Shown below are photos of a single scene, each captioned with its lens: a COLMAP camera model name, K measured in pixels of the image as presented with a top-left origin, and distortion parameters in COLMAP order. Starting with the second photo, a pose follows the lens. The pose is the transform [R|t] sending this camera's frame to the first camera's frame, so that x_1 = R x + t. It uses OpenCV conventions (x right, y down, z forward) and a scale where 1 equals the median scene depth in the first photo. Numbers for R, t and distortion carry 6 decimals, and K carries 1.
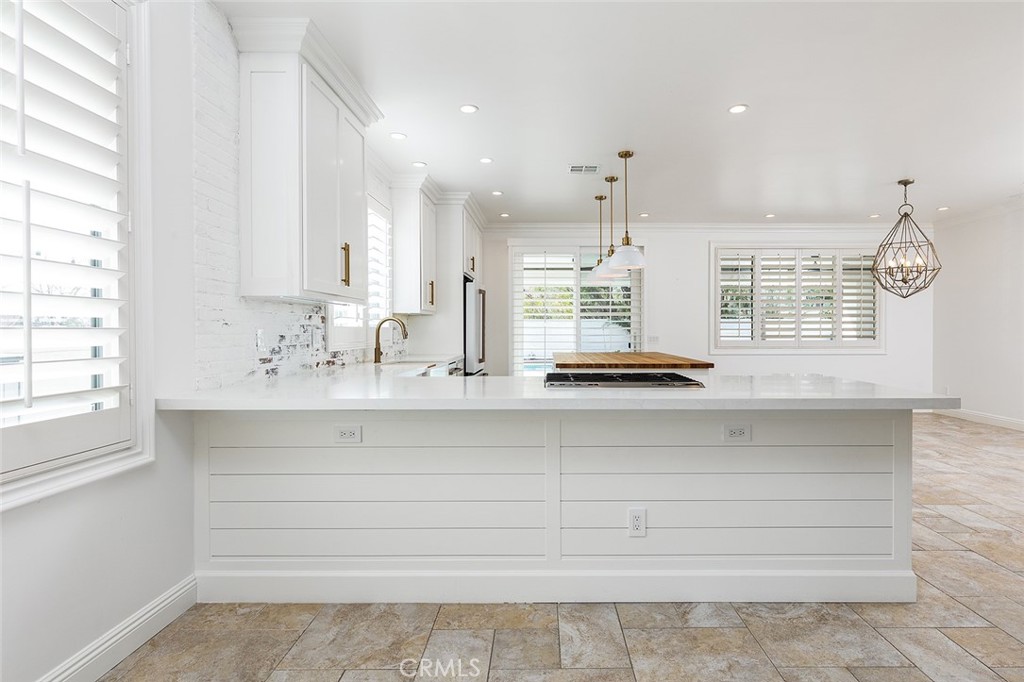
lens RADIAL K [[530.3, 0, 546.5], [0, 530.3, 335.2], [0, 0, 1]] dist [0.004678, -0.000828]
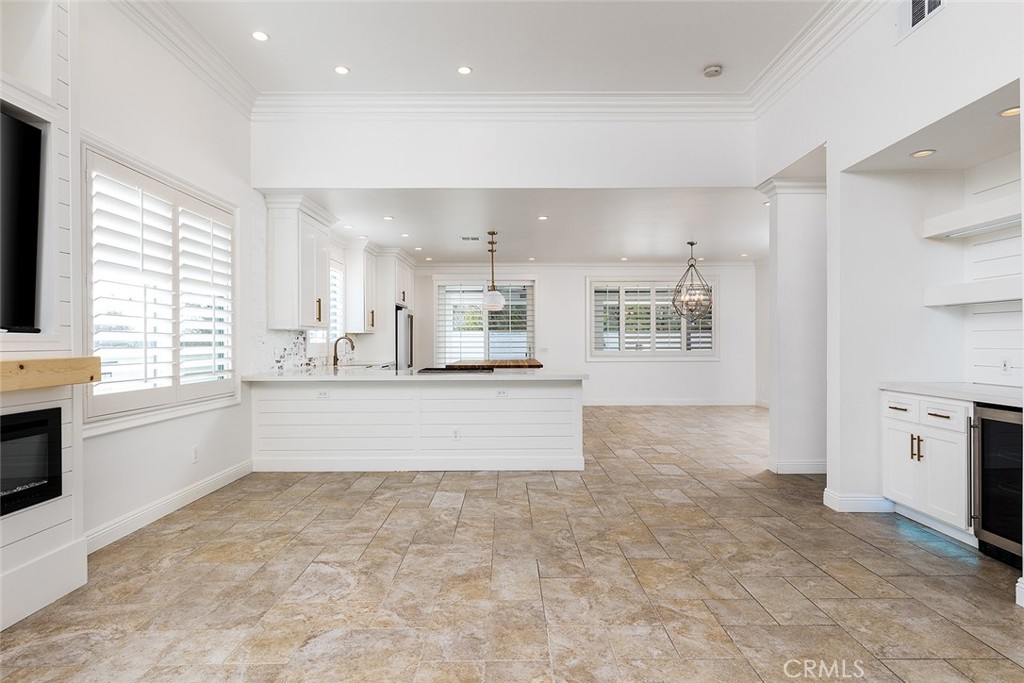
lens RADIAL K [[564.3, 0, 509.9], [0, 564.3, 338.4], [0, 0, 1]] dist [0.002497, -0.001446]
pose [[0.999973, -0.001791, -0.007111, 0.207349], [0.001690, 0.999898, -0.014210, -0.003374], [0.007136, 0.014198, 0.999874, -0.659385]]
